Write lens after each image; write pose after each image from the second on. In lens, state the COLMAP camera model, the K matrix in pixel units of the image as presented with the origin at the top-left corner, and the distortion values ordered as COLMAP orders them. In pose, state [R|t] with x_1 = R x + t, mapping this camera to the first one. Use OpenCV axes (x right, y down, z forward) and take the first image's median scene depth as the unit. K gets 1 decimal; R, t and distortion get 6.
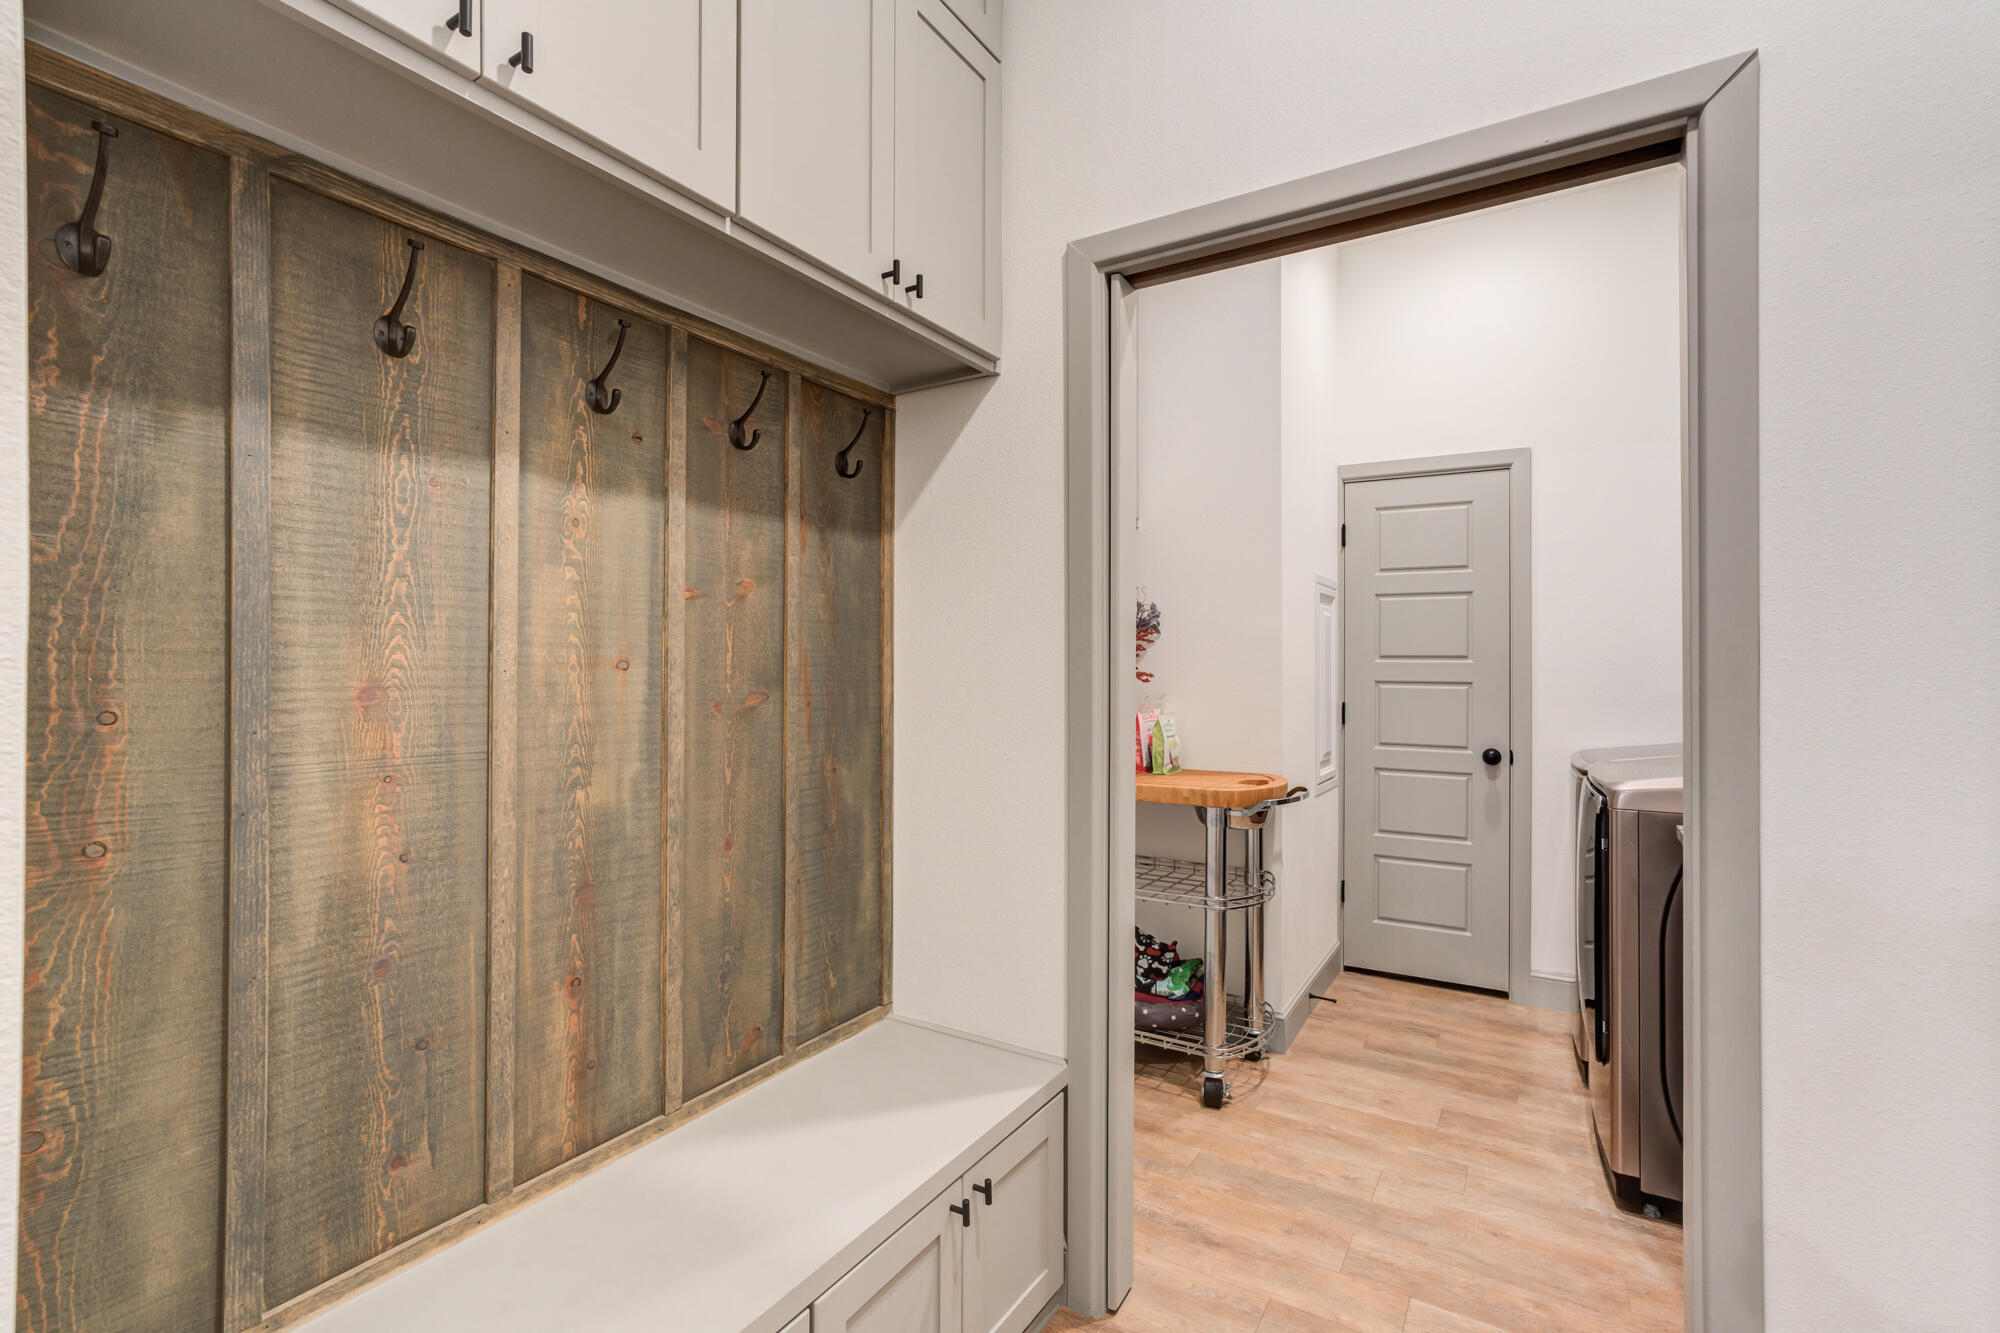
lens RADIAL K [[894.4, 0, 997.9], [0, 894.4, 660.1], [0, 0, 1]] dist [-0.018924, 0.014581]
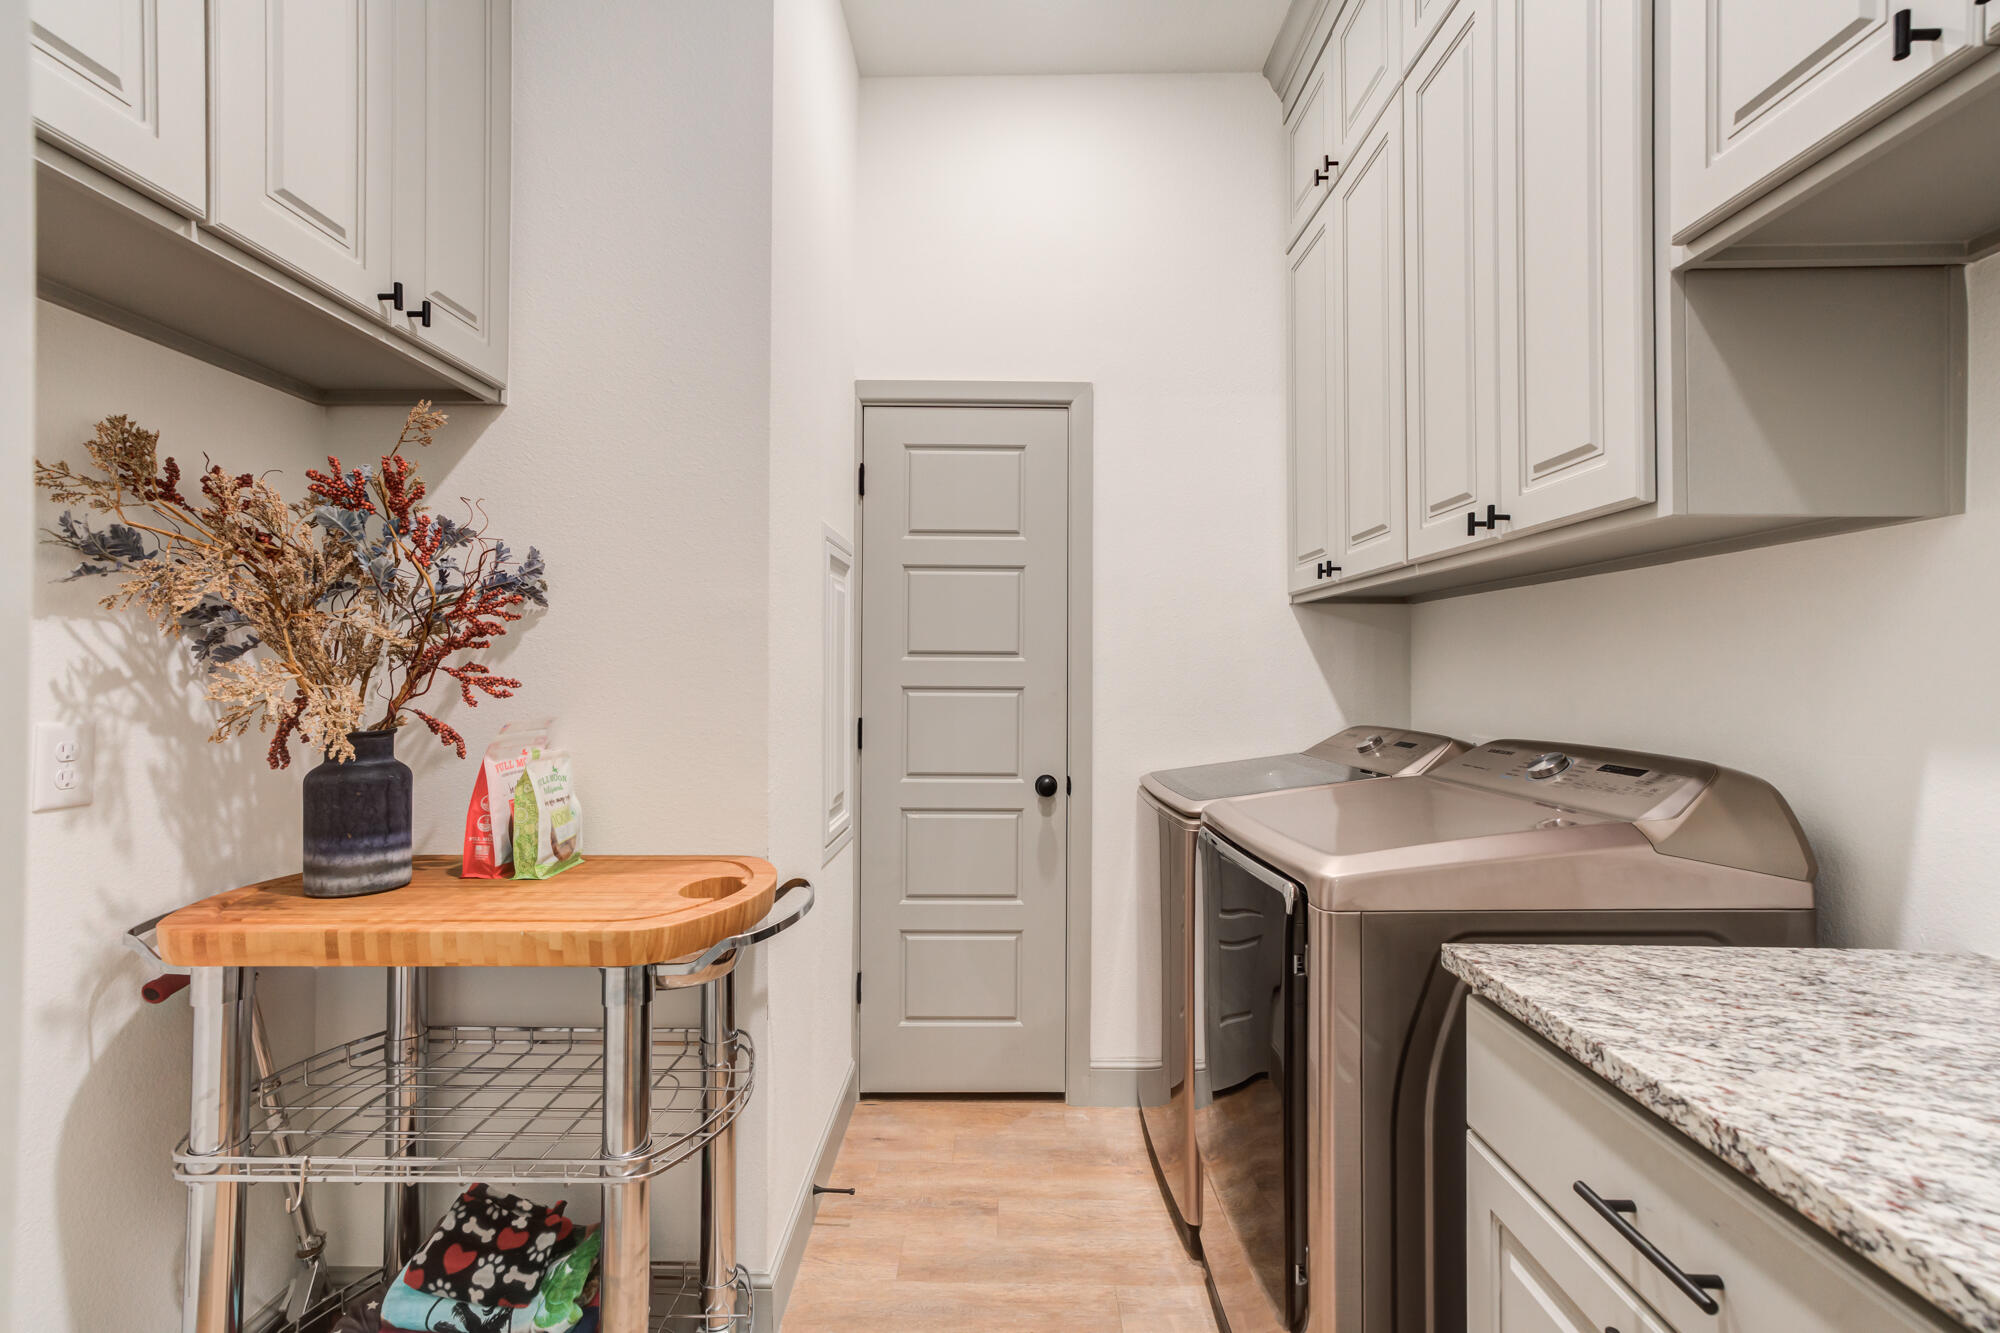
lens RADIAL K [[894.4, 0, 997.9], [0, 894.4, 660.1], [0, 0, 1]] dist [-0.018924, 0.014581]
pose [[0.856502, 0.004312, 0.516125, 0.142026], [-0.003515, 0.999991, -0.002523, 0.004057], [-0.516131, 0.000347, 0.856510, 0.414521]]
